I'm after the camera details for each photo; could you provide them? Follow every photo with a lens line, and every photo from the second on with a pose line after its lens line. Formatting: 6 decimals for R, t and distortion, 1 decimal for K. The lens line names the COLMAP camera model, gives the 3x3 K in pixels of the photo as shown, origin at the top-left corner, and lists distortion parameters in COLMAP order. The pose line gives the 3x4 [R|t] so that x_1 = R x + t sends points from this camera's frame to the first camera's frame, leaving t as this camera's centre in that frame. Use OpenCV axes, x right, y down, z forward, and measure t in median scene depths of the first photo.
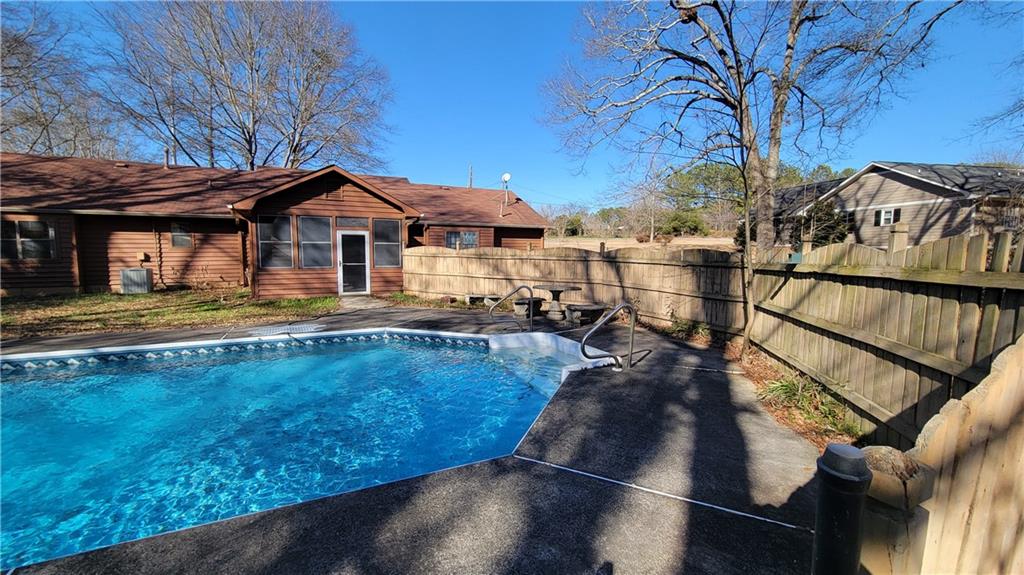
lens RADIAL K [[419.1, 0, 512.6], [0, 419.1, 289.5], [0, 0, 1]] dist [-0.000269, -0.001541]
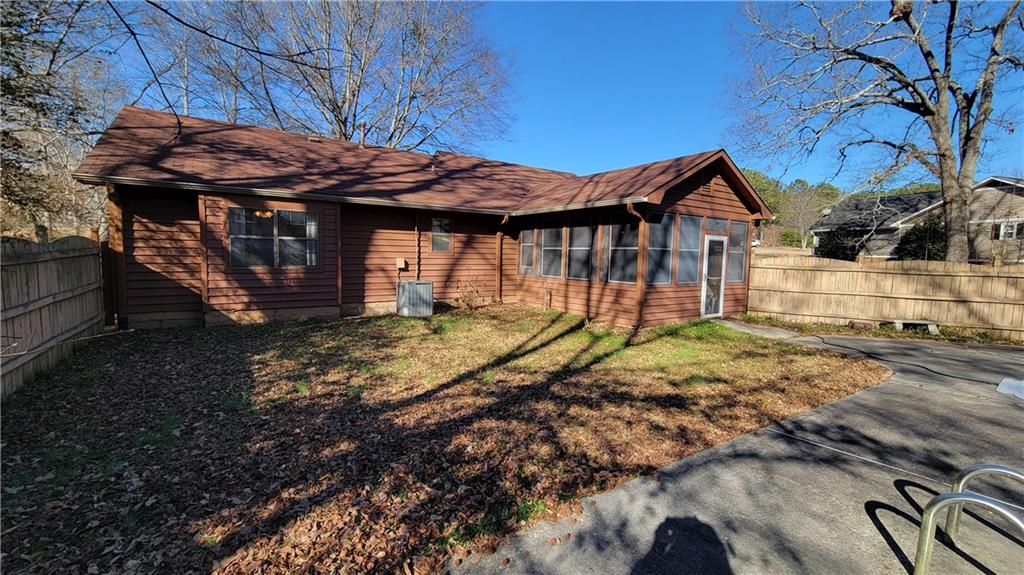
lens RADIAL K [[419.1, 0, 511.5], [0, 419.1, 287.0], [0, 0, 1]] dist [-0.000269, -0.001541]
pose [[0.992860, 0.006409, 0.119111, -0.806162], [-0.004592, 0.999869, -0.015522, -0.028783], [-0.119194, 0.014865, 0.992760, 0.258514]]
